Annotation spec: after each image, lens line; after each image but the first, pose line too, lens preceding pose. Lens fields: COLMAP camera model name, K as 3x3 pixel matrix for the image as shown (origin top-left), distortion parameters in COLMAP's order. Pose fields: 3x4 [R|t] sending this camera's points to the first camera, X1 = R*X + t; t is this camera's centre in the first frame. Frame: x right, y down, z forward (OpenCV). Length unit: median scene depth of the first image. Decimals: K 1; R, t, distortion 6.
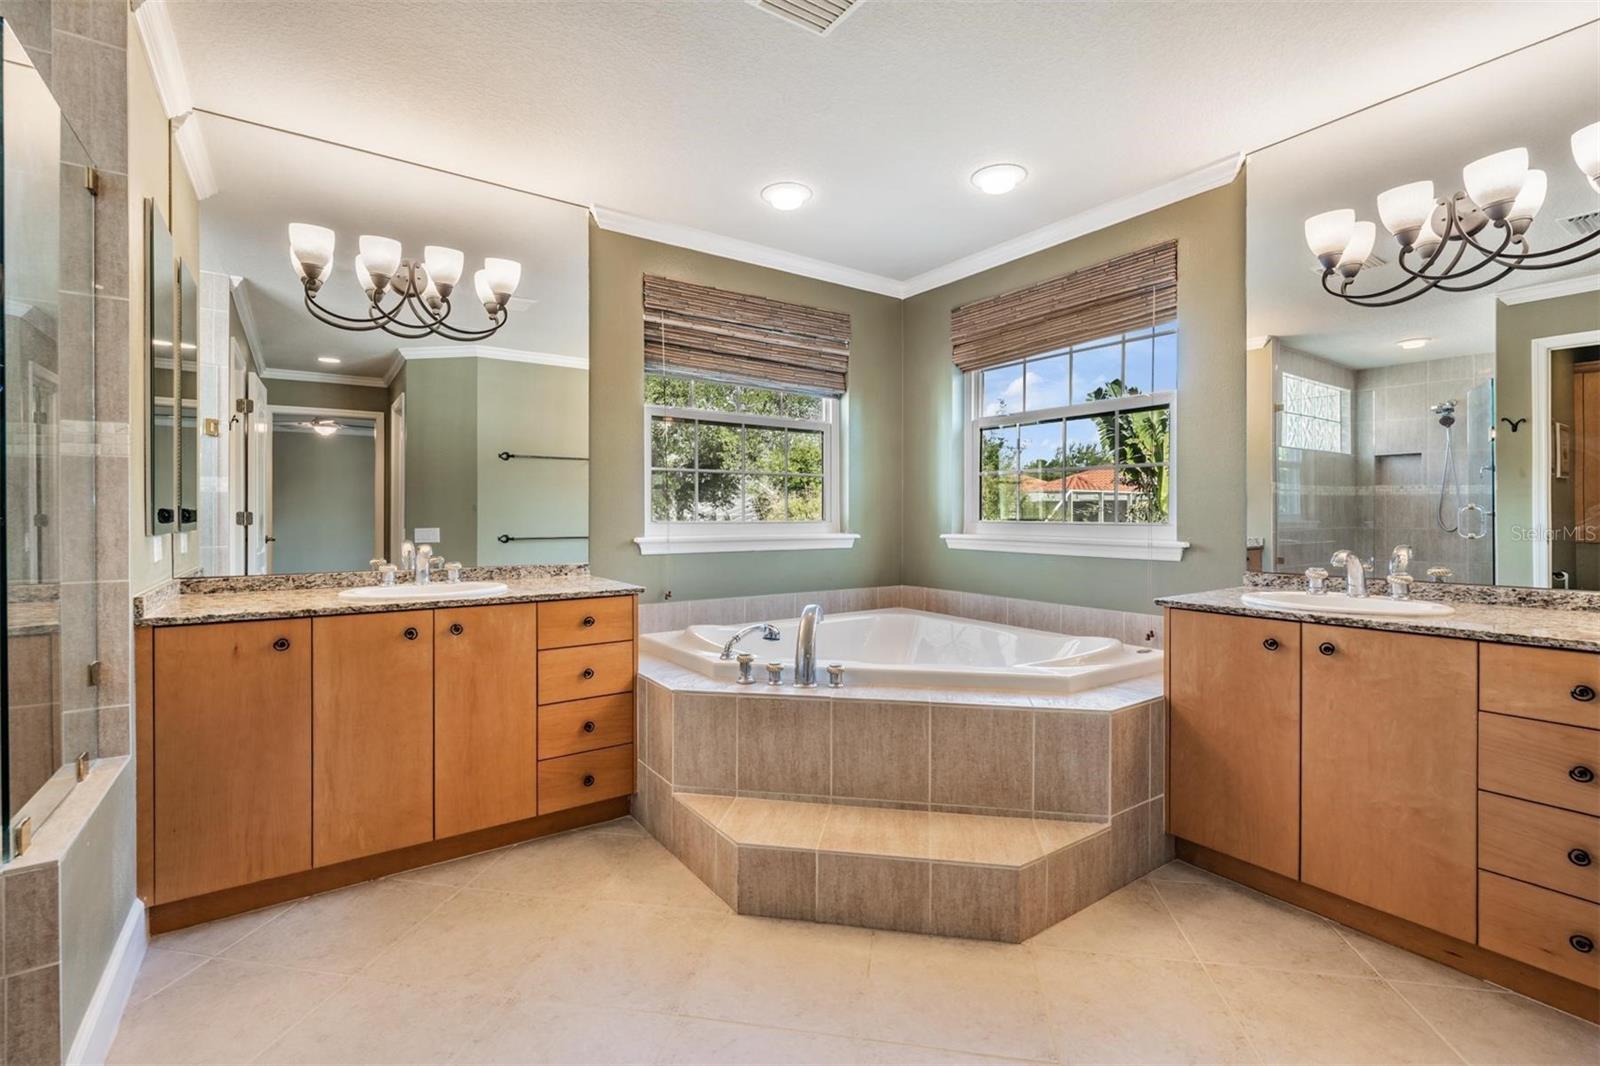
lens RADIAL K [[723.4, 0, 797.4], [0, 723.4, 514.7], [0, 0, 1]] dist [-0.000156, -0.000473]
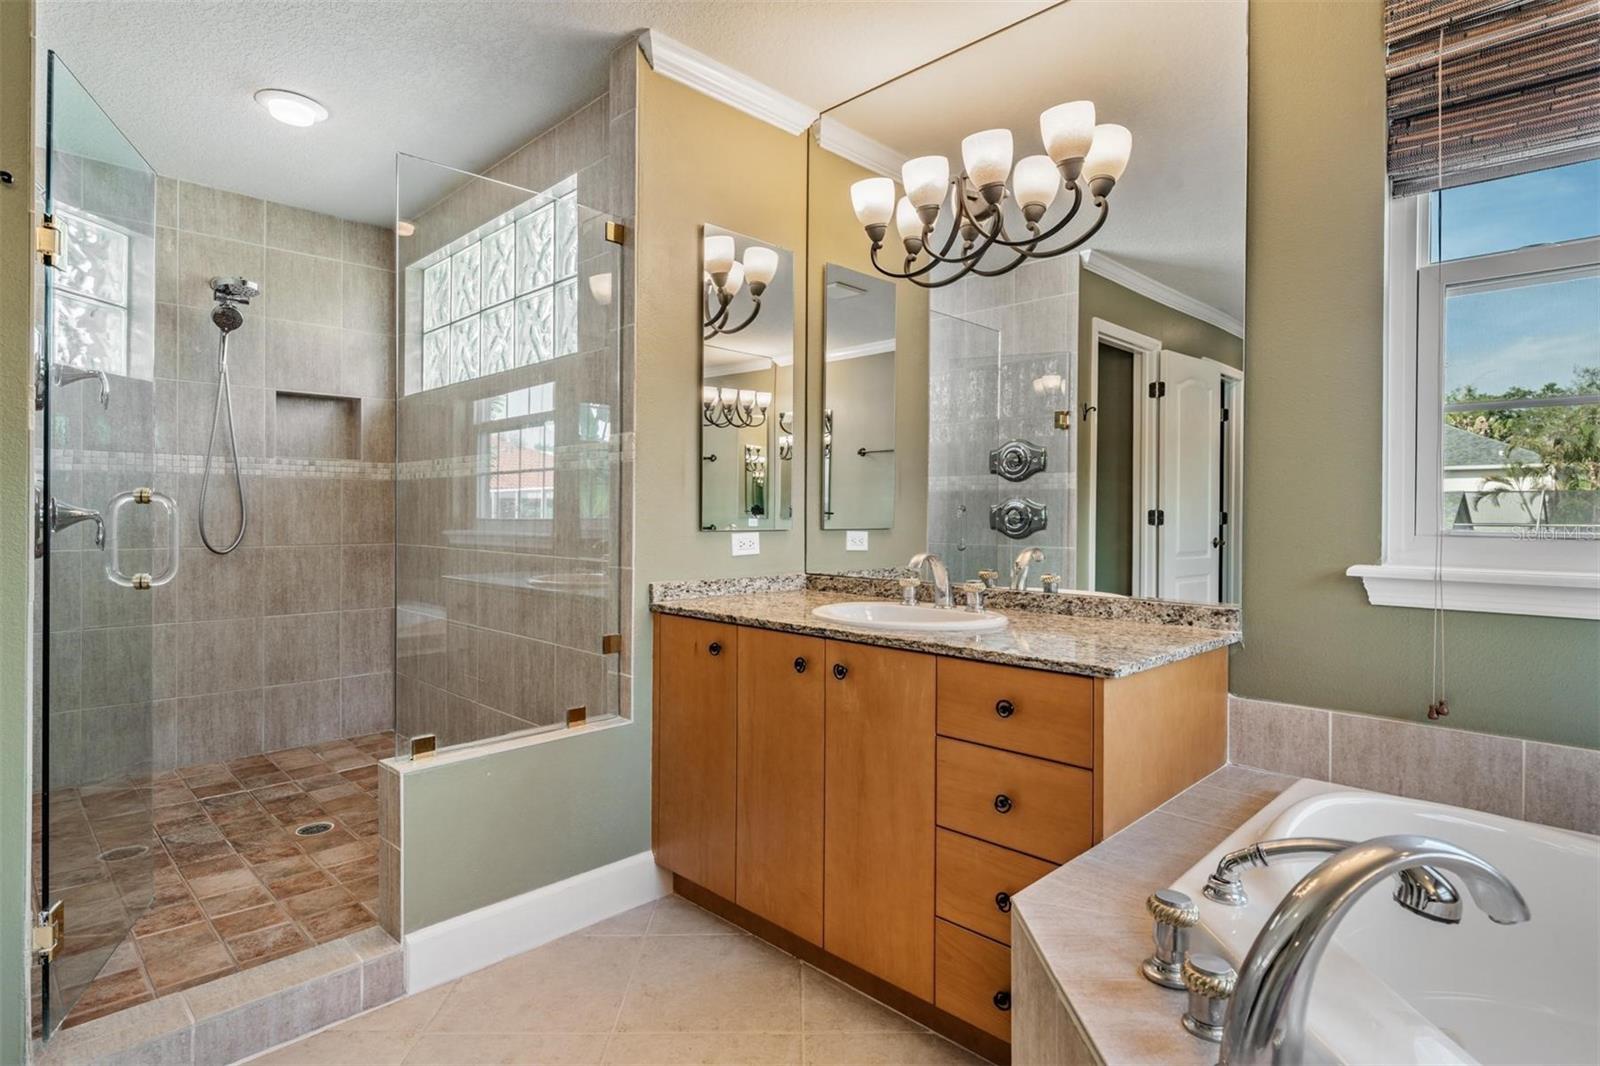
lens RADIAL K [[831.3, 0, 786.0], [0, 831.3, 511.4], [0, 0, 1]] dist [0.002696, -0.000321]
pose [[0.170094, 0.000328, -0.985428, 0.307531], [-0.004783, 0.999988, -0.000493, -0.000122], [0.985416, 0.004797, 0.170094, 0.743012]]
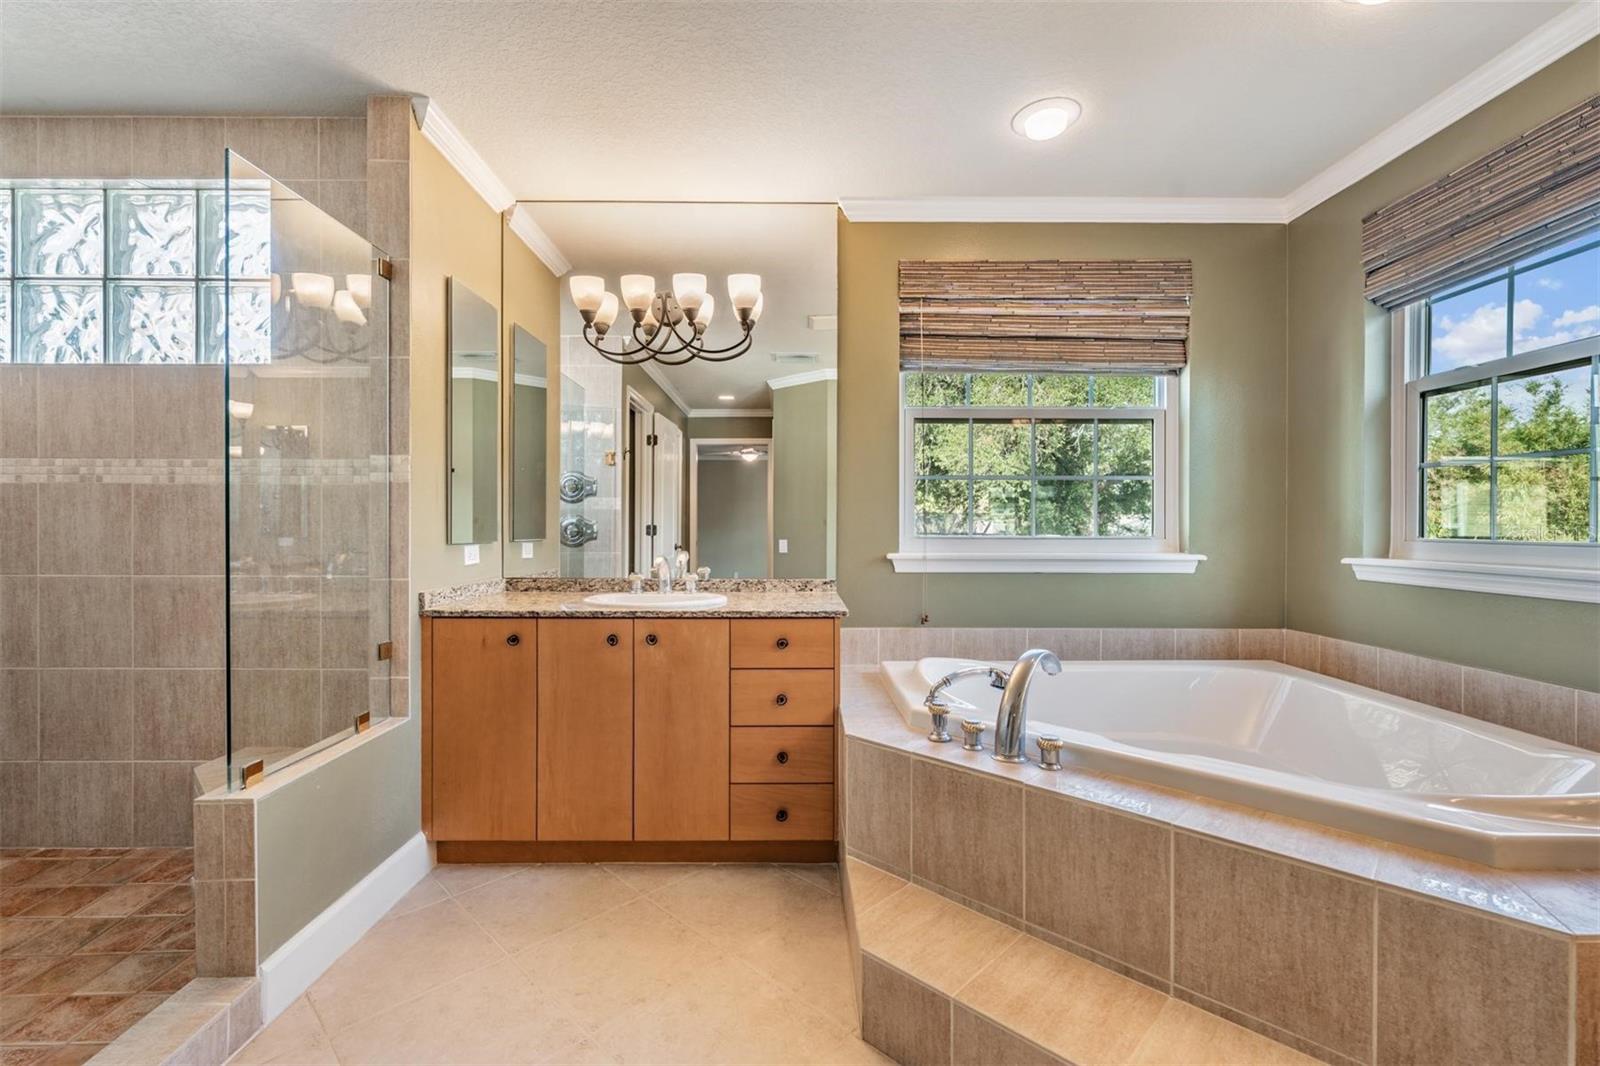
lens RADIAL K [[702.7, 0, 785.8], [0, 702.7, 527.0], [0, 0, 1]] dist [-0.000265, -0.000290]
pose [[0.819351, 0.000970, -0.573291, 0.234376], [-0.001720, 0.999998, -0.000766, -0.000651], [0.573289, 0.001614, 0.819351, 0.270901]]
